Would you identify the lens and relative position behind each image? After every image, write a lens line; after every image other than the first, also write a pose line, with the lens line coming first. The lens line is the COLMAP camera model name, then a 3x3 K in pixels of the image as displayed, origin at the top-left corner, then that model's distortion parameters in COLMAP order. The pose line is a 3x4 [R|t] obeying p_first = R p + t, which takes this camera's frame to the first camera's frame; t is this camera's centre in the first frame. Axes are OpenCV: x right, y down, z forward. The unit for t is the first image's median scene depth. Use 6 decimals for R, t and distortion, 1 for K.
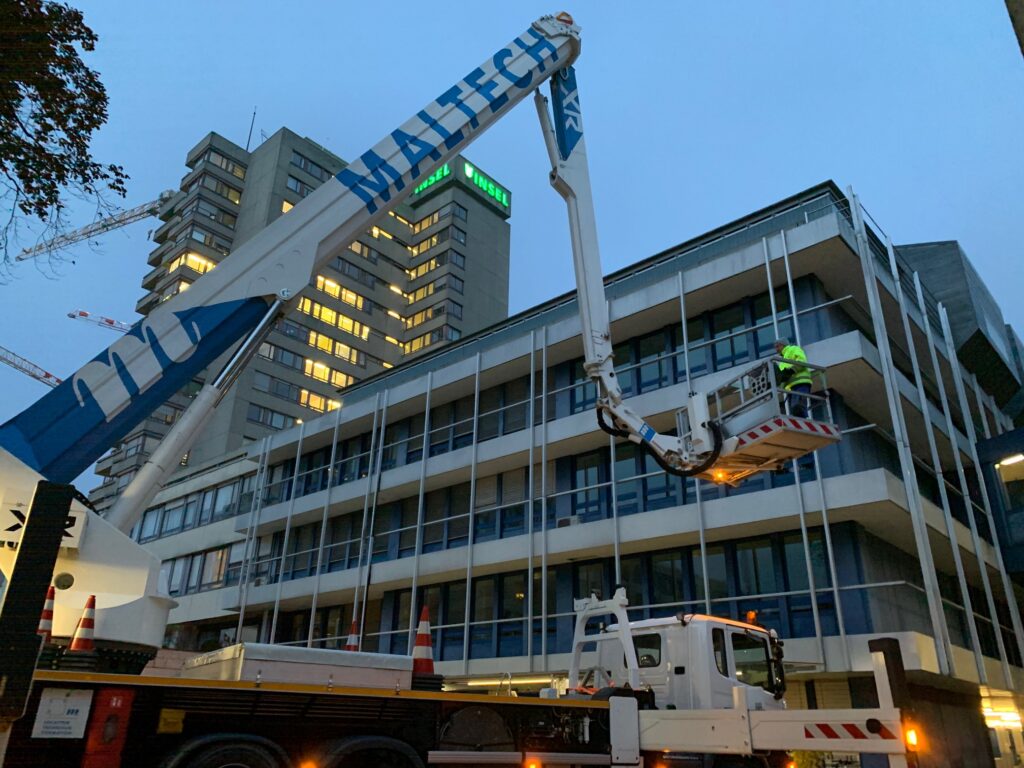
lens RADIAL K [[795.6, 0, 512.0], [0, 795.6, 384.0], [0, 0, 1]] dist [0.089908, -0.127568]
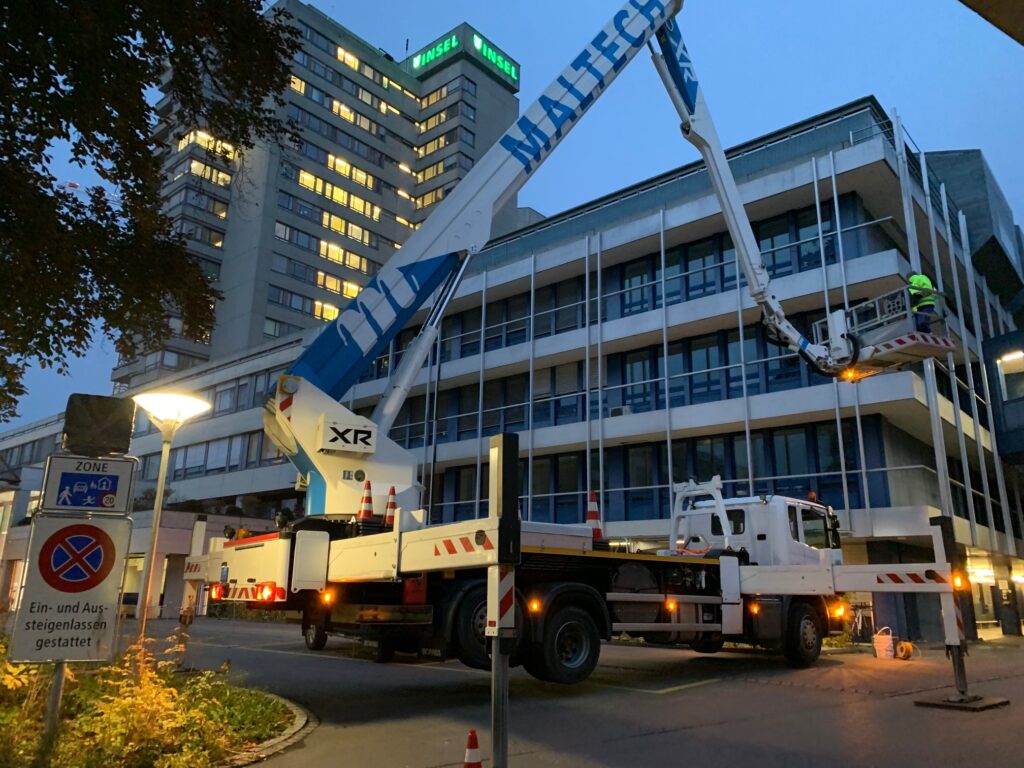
lens RADIAL K [[800.5, 0, 519.9], [0, 800.5, 383.8], [0, 0, 1]] dist [0.040508, -0.041978]
pose [[0.999739, 0.002979, 0.022633, -0.086674], [-0.006468, 0.987782, 0.155710, -0.036092], [-0.021893, -0.155816, 0.987544, -0.096157]]
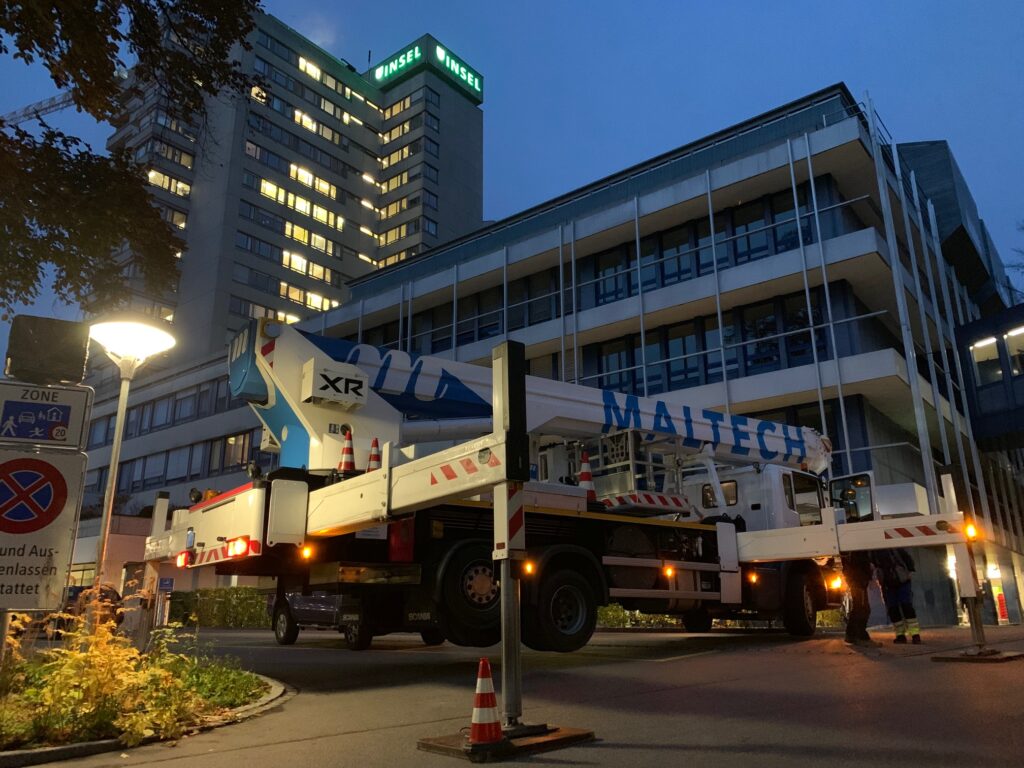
lens RADIAL K [[800.5, 0, 519.9], [0, 800.5, 383.8], [0, 0, 1]] dist [0.040508, -0.041978]
pose [[0.997752, -0.009569, 0.066324, -0.097717], [0.000644, 0.991075, 0.133307, 0.000026], [-0.067008, -0.132965, 0.988853, -0.076232]]
